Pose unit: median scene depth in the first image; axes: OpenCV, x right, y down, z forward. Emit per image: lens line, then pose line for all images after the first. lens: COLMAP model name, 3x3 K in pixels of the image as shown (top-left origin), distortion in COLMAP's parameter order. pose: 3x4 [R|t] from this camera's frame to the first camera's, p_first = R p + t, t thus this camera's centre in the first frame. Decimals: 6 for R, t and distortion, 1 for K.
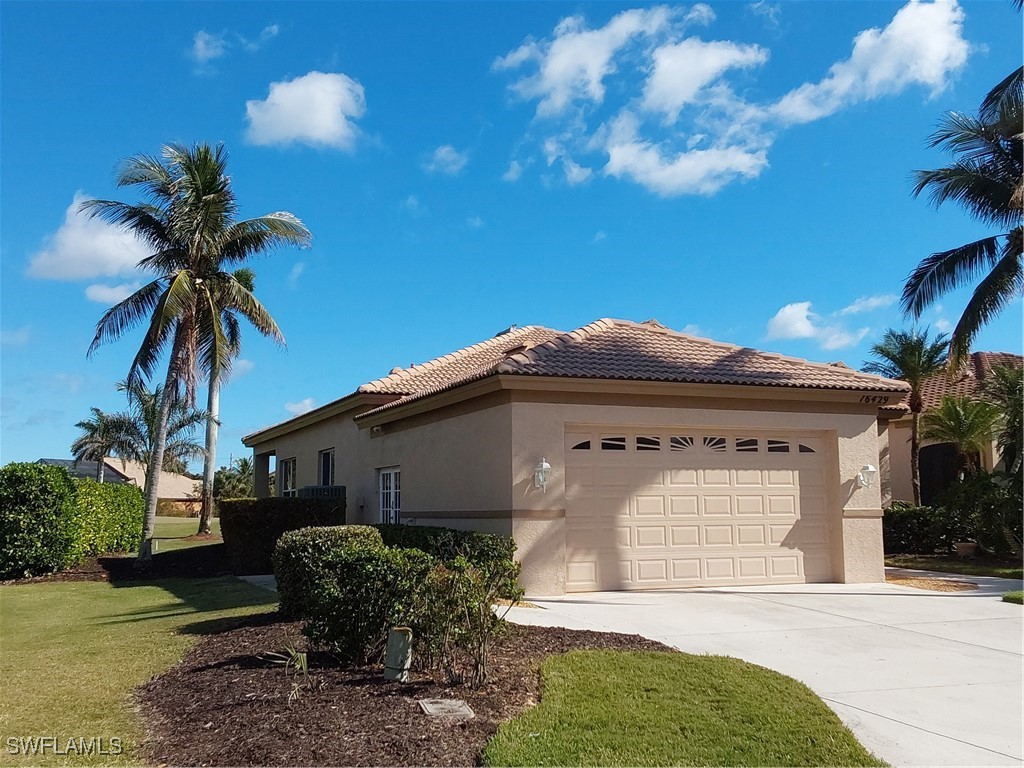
lens RADIAL K [[835.1, 0, 510.3], [0, 835.1, 388.0], [0, 0, 1]] dist [0.045672, -0.005360]
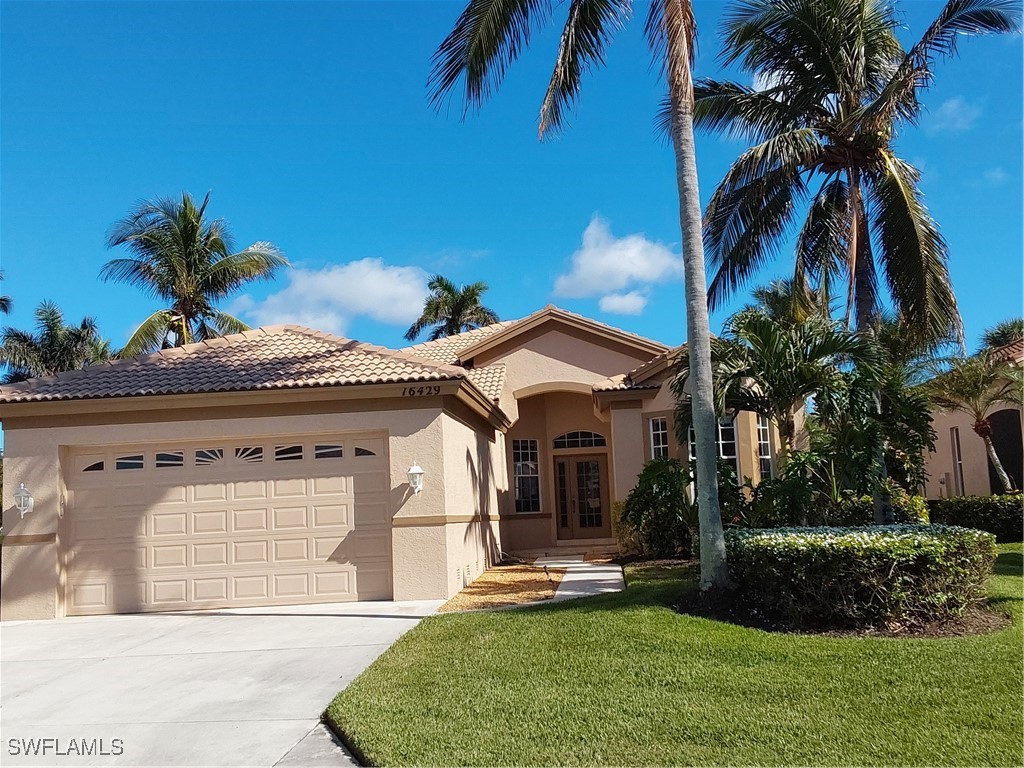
lens RADIAL K [[835.1, 0, 513.2], [0, 835.1, 384.8], [0, 0, 1]] dist [0.045672, -0.005360]
pose [[0.930564, -0.089839, -0.354937, 0.839832], [0.090810, 0.995770, -0.013959, 0.028147], [0.354690, -0.019242, 0.934786, 0.221273]]
